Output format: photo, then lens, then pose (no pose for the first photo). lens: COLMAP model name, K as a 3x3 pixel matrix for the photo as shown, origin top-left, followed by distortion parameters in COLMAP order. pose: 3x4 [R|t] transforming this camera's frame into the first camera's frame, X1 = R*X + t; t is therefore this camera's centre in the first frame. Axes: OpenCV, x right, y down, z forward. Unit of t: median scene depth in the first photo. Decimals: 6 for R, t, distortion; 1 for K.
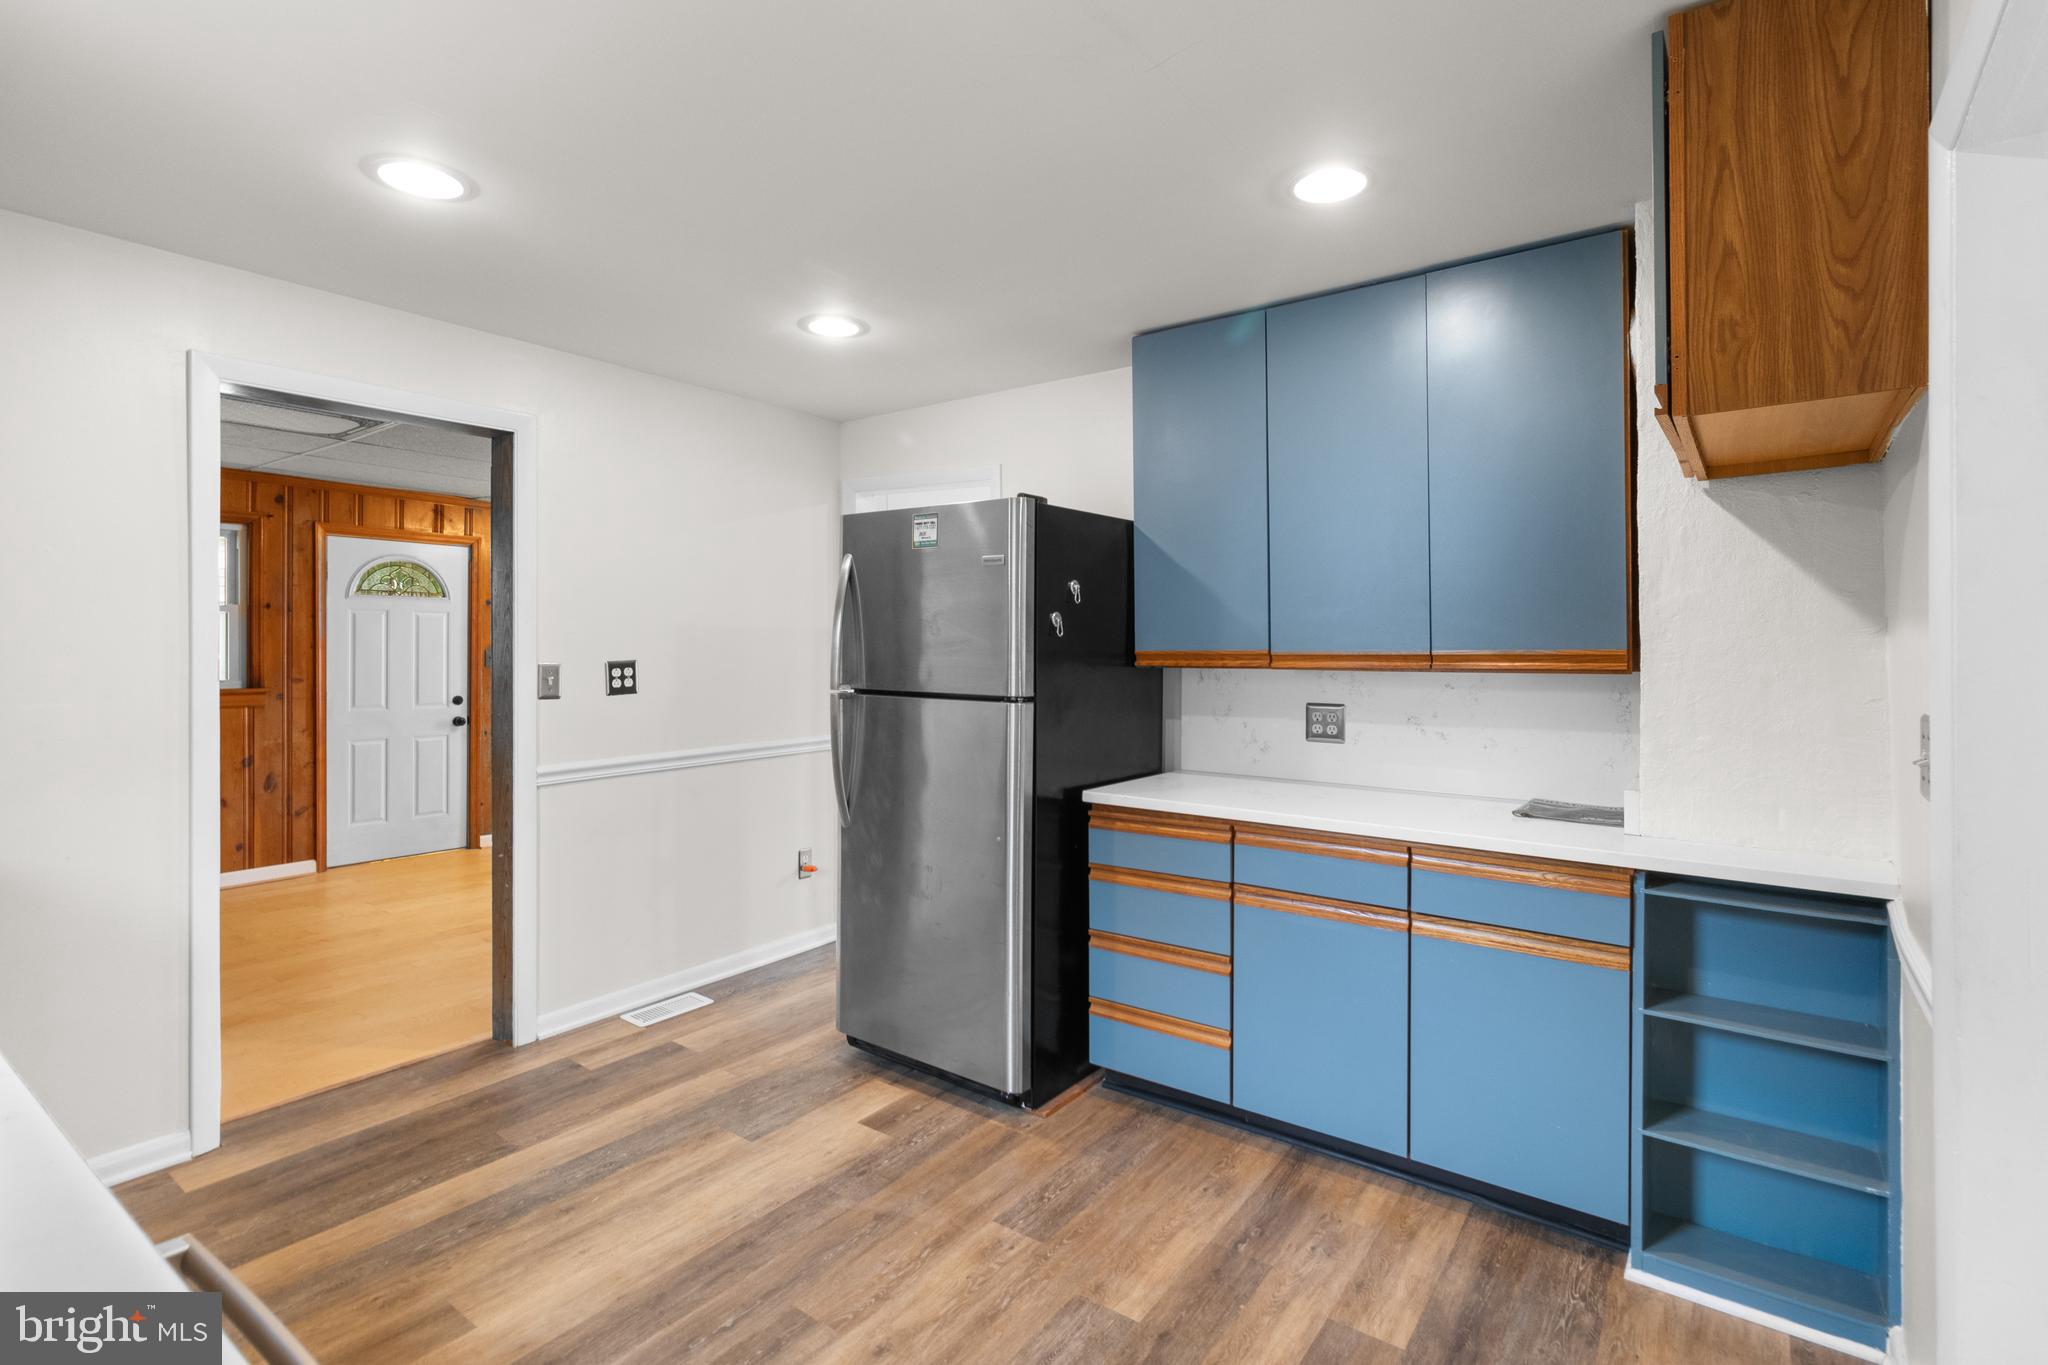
lens RADIAL K [[968.4, 0, 1022.4], [0, 968.4, 651.2], [0, 0, 1]] dist [-0.001393, -0.000623]
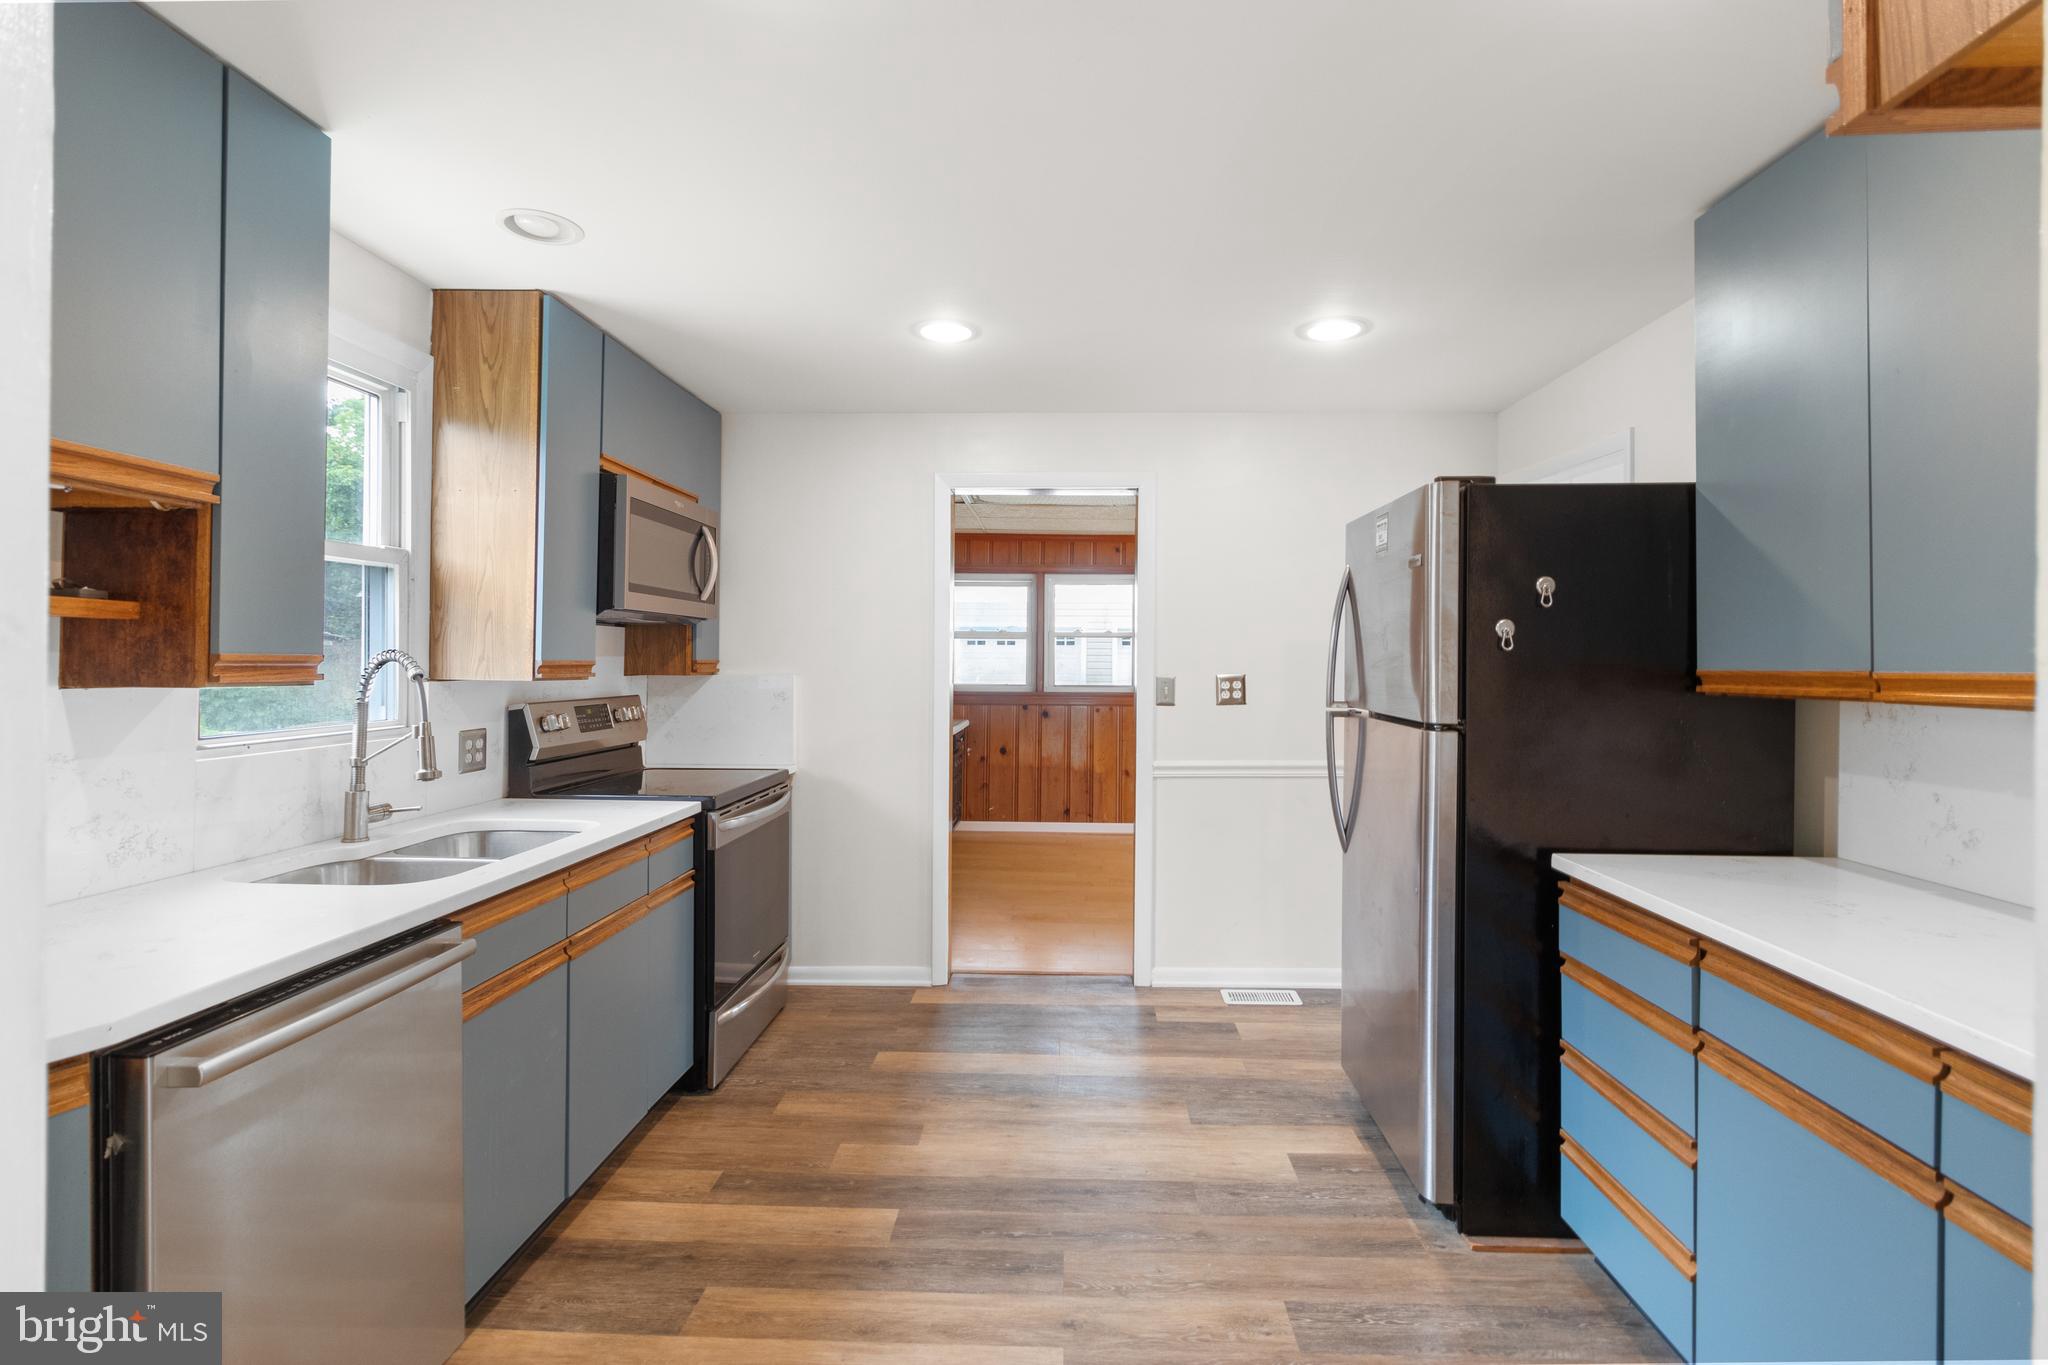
lens RADIAL K [[928.1, 0, 1032.1], [0, 928.1, 669.4], [0, 0, 1]] dist [-0.000567, -0.000010]
pose [[0.565088, 0.009469, -0.824976, 0.393368], [-0.008896, 0.999946, 0.005383, -0.000449], [0.824982, 0.004297, 0.565142, 0.230433]]
